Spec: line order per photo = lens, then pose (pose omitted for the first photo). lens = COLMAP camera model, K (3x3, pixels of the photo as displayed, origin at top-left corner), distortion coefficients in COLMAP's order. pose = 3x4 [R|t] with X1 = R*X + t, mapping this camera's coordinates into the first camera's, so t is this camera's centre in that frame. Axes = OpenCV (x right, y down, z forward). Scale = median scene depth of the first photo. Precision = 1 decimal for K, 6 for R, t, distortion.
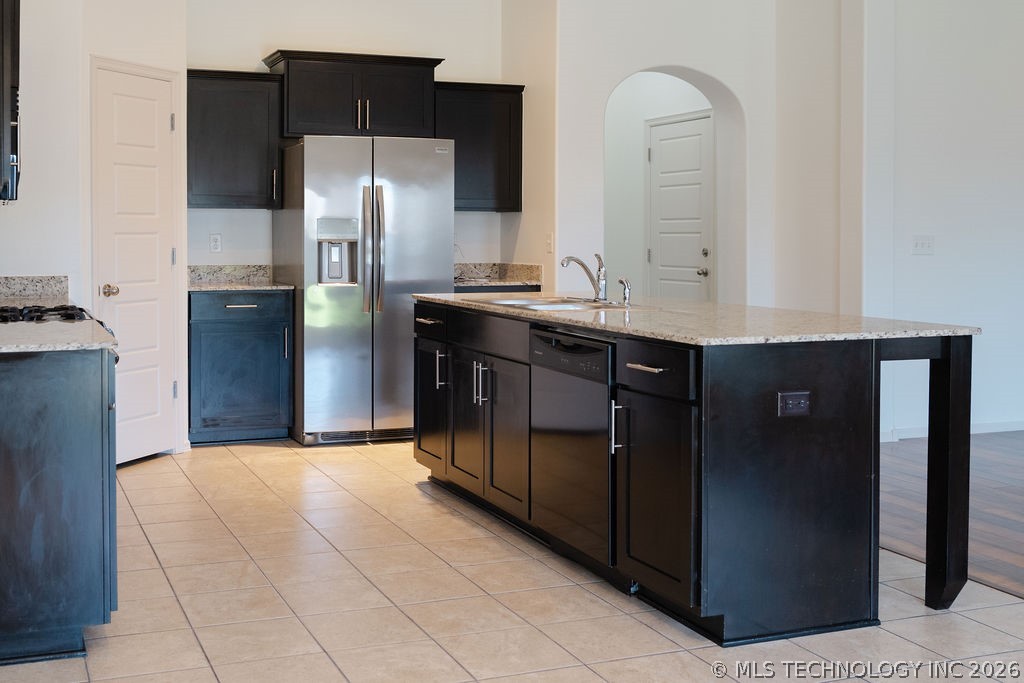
lens RADIAL K [[1070.5, 0, 510.0], [0, 1070.5, 266.3], [0, 0, 1]] dist [-0.053819, 0.016943]
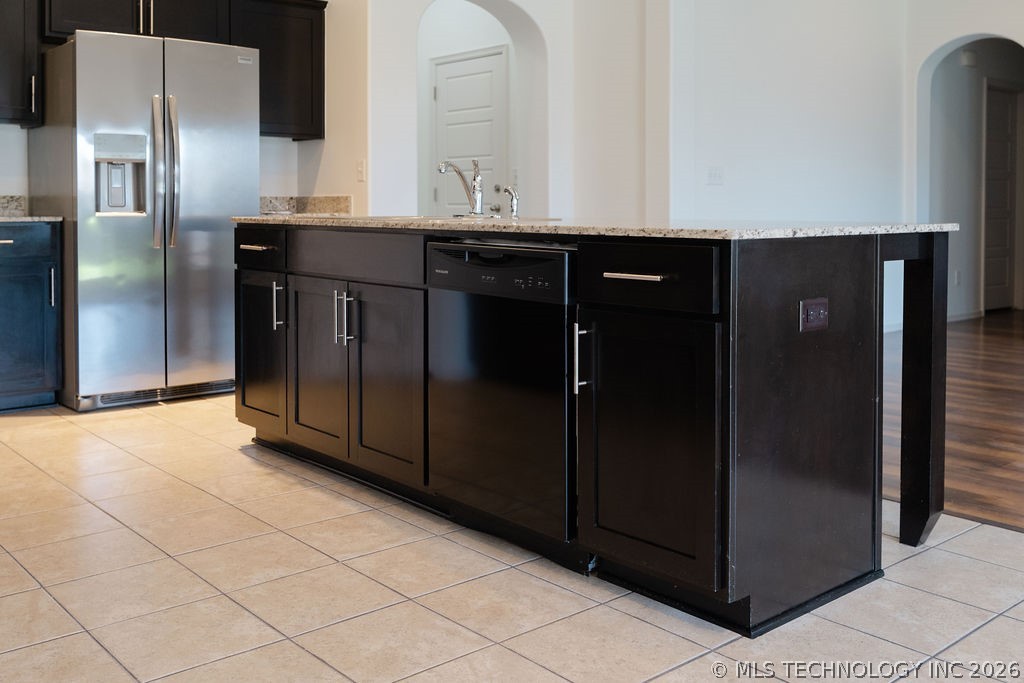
lens RADIAL K [[910.6, 0, 513.8], [0, 910.6, 223.8], [0, 0, 1]] dist [-0.014612, -0.008448]
pose [[0.952192, -0.014530, 0.305153, -0.099802], [0.017456, 0.999824, -0.006863, 0.040344], [-0.305000, 0.011861, 0.952278, 0.275150]]
